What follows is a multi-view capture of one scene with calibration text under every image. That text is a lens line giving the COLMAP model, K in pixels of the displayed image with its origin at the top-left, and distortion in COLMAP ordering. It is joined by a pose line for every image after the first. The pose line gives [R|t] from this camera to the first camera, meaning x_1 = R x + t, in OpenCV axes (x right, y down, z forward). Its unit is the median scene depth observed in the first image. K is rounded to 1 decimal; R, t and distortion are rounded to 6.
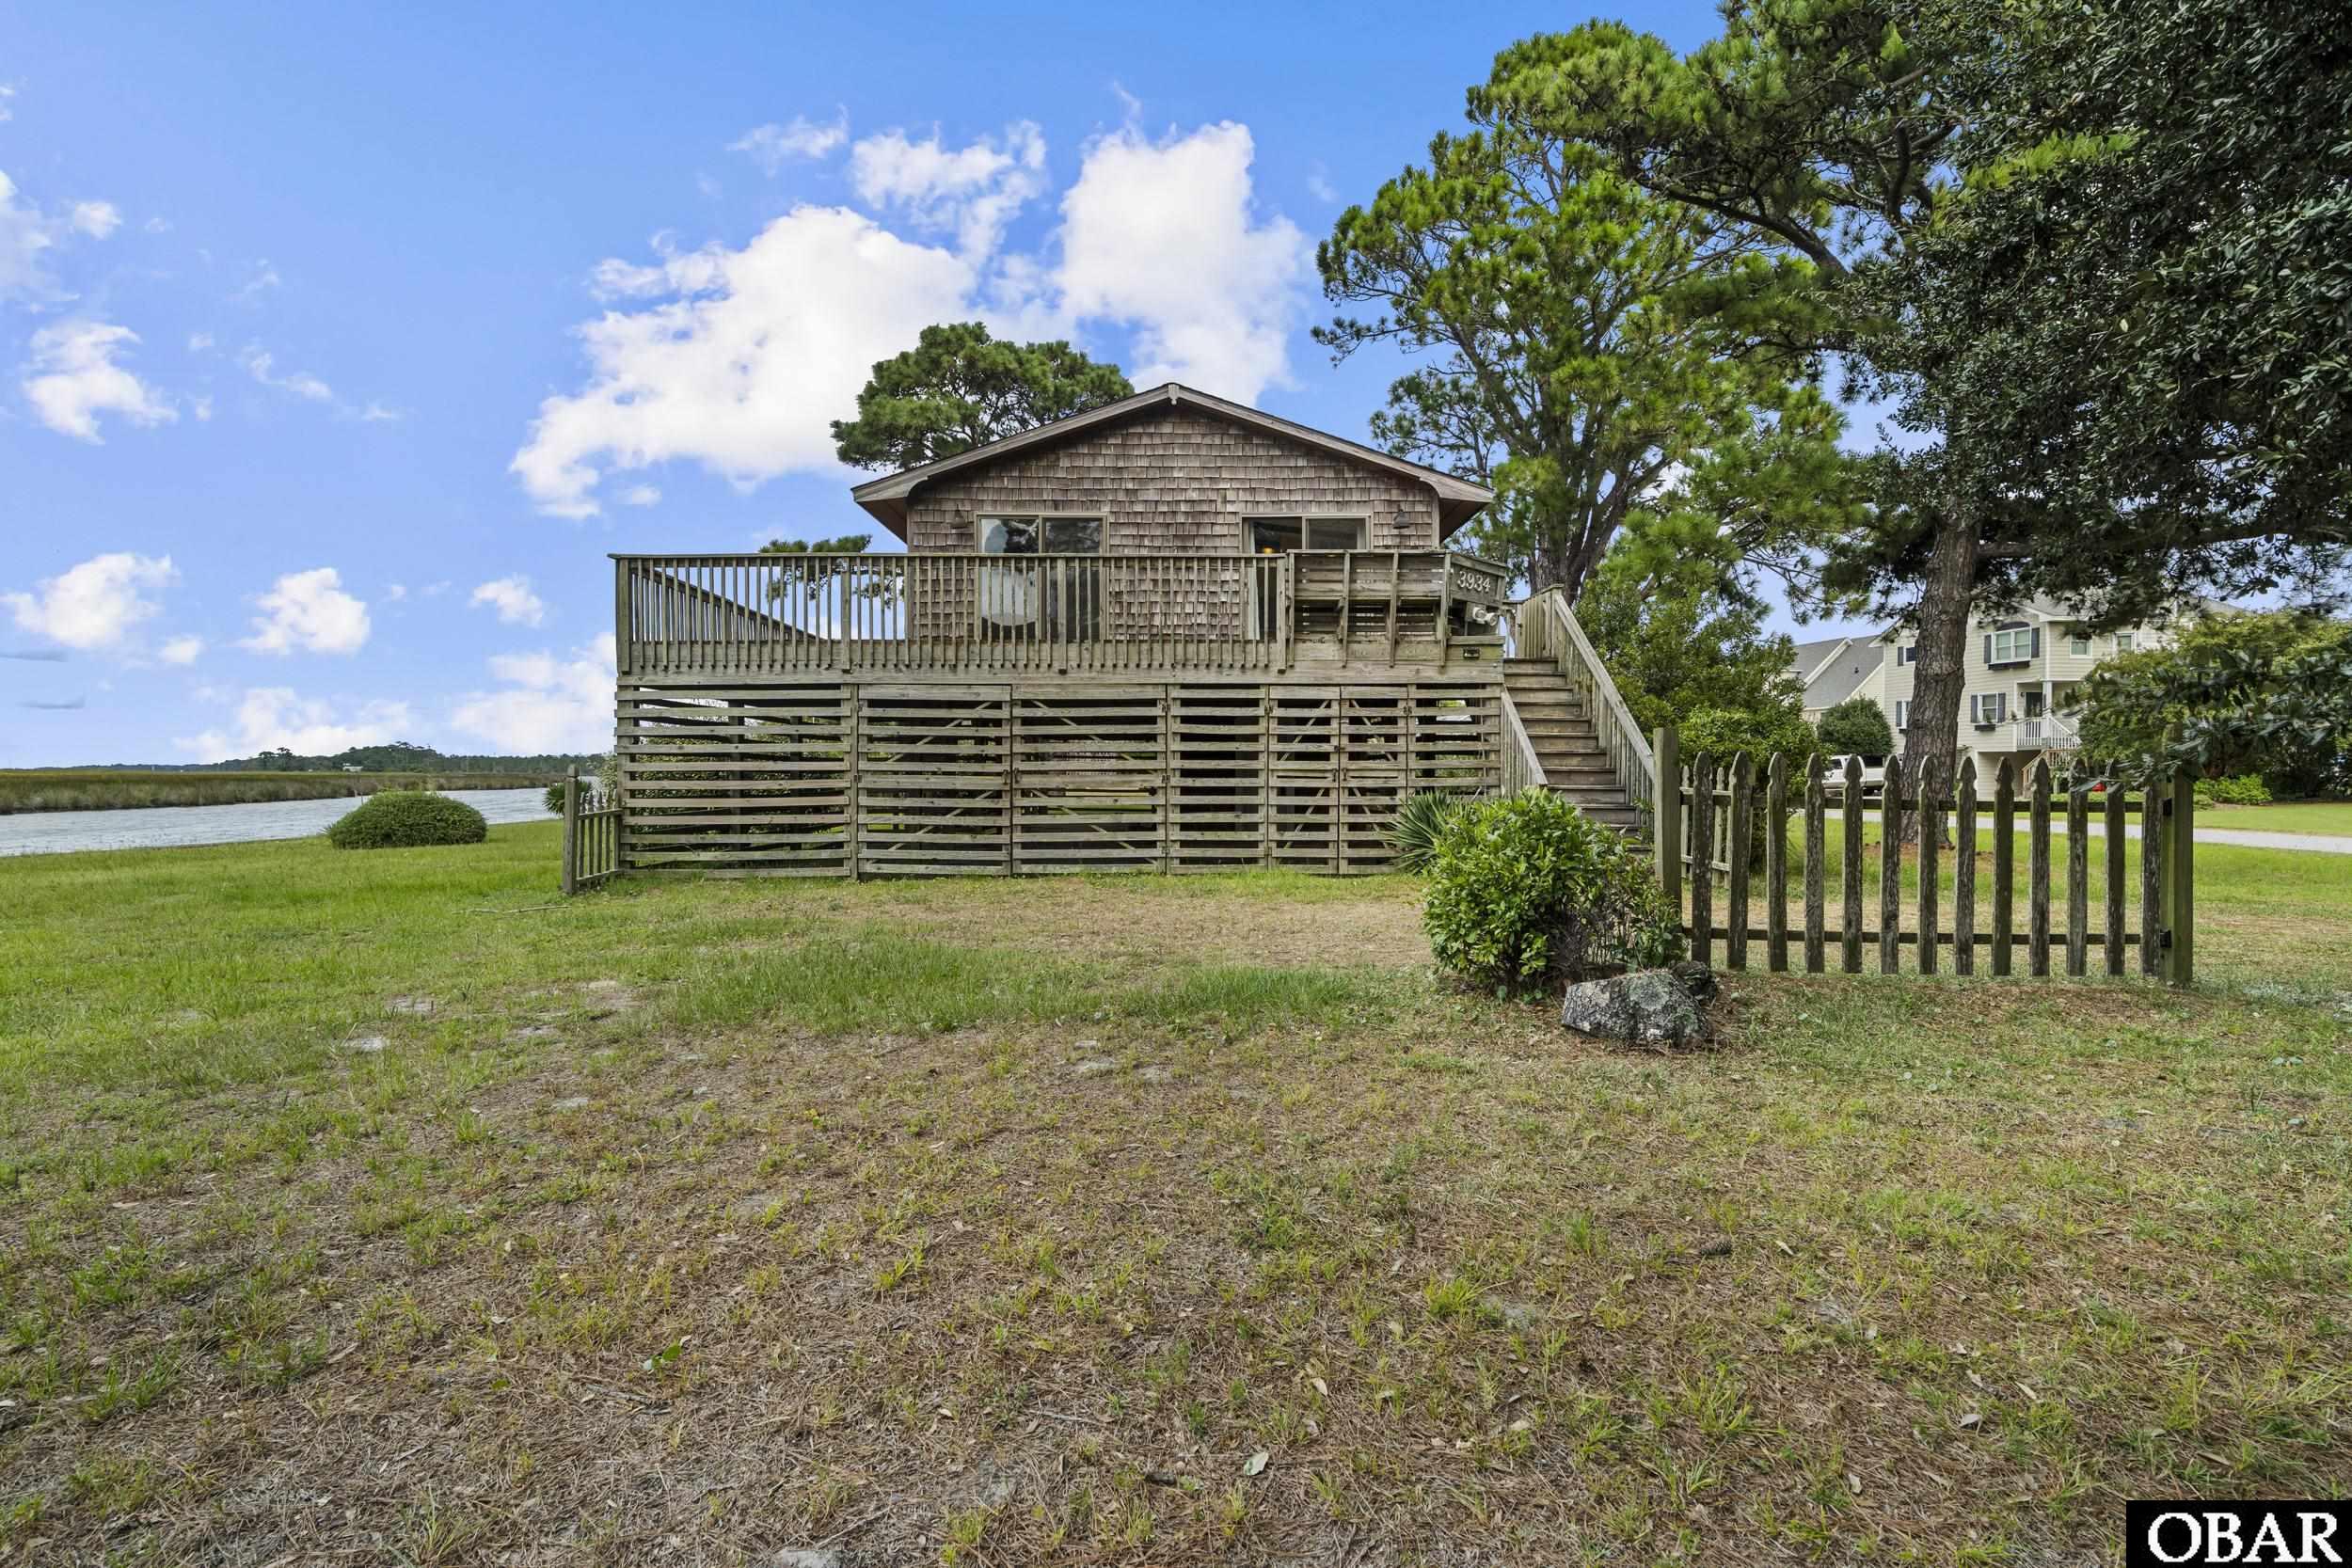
lens RADIAL K [[1082.3, 0, 1176.0], [0, 1082.3, 784.0], [0, 0, 1]] dist [-0.004862, 0.001963]
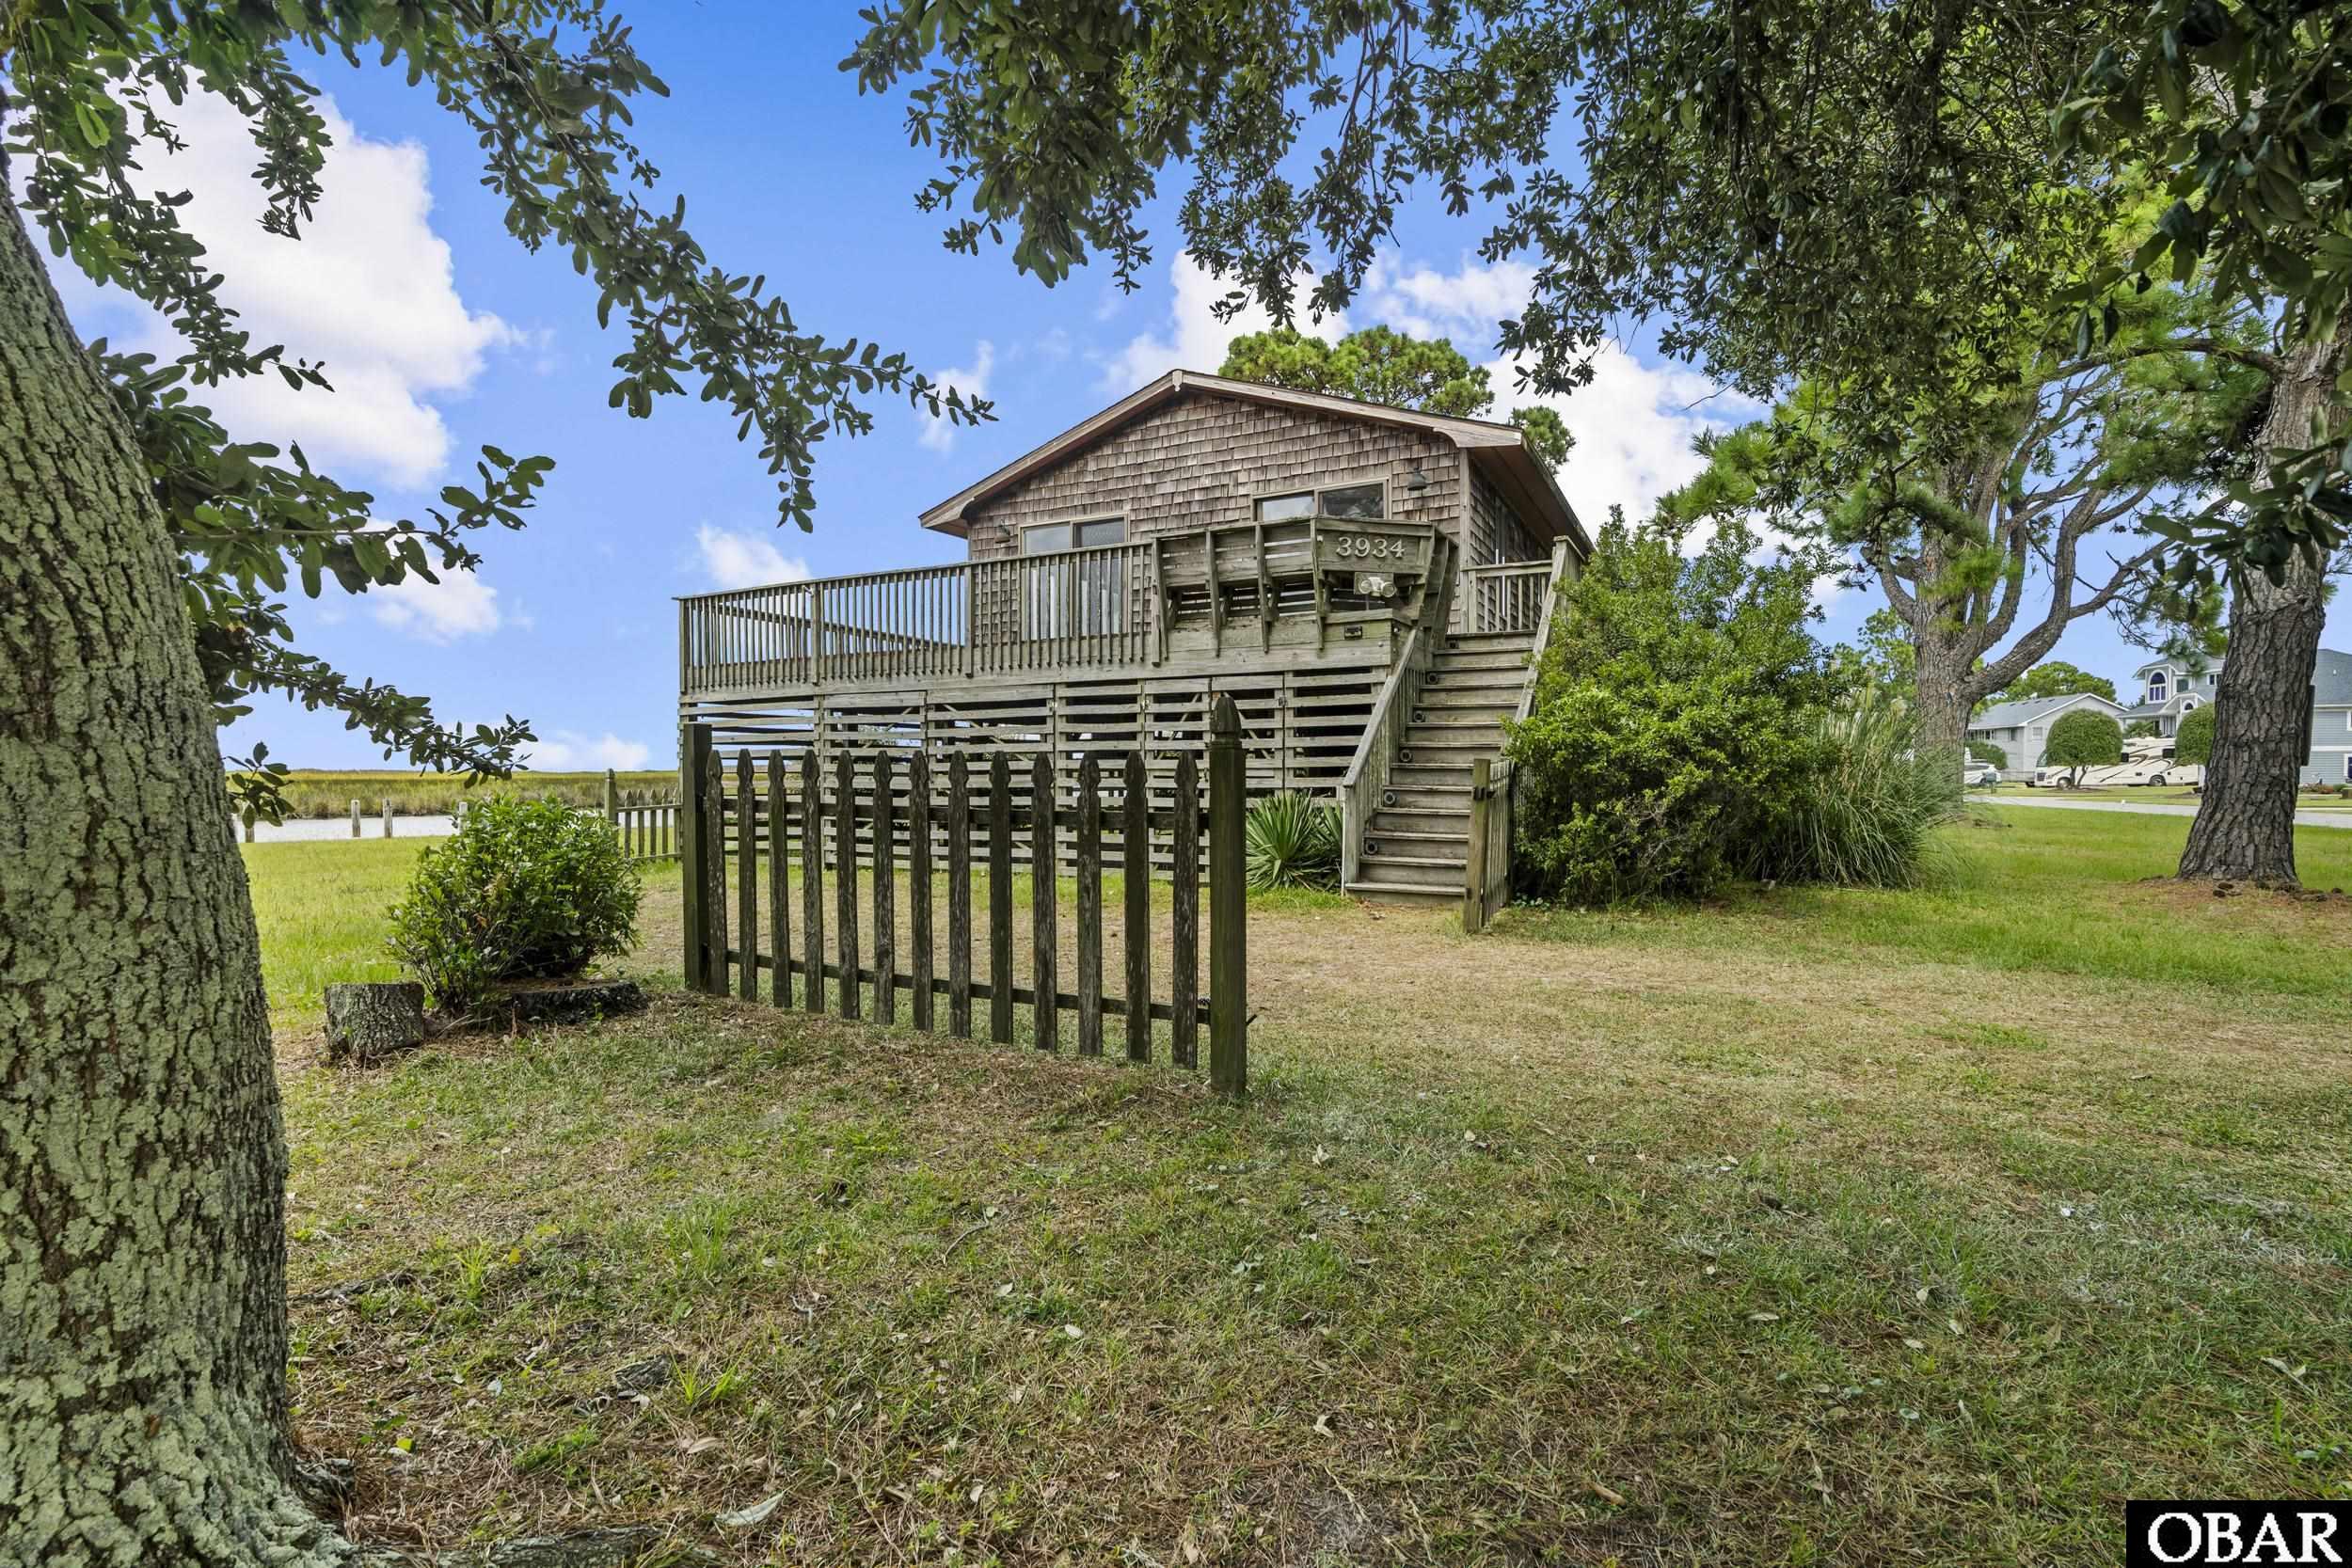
lens RADIAL K [[1082.3, 0, 1176.0], [0, 1082.3, 784.0], [0, 0, 1]] dist [-0.004862, 0.001963]
pose [[0.884677, 0.000799, -0.466203, 0.549312], [-0.000219, 0.999999, 0.001297, -0.001424], [0.466204, -0.001045, 0.884677, 0.176427]]
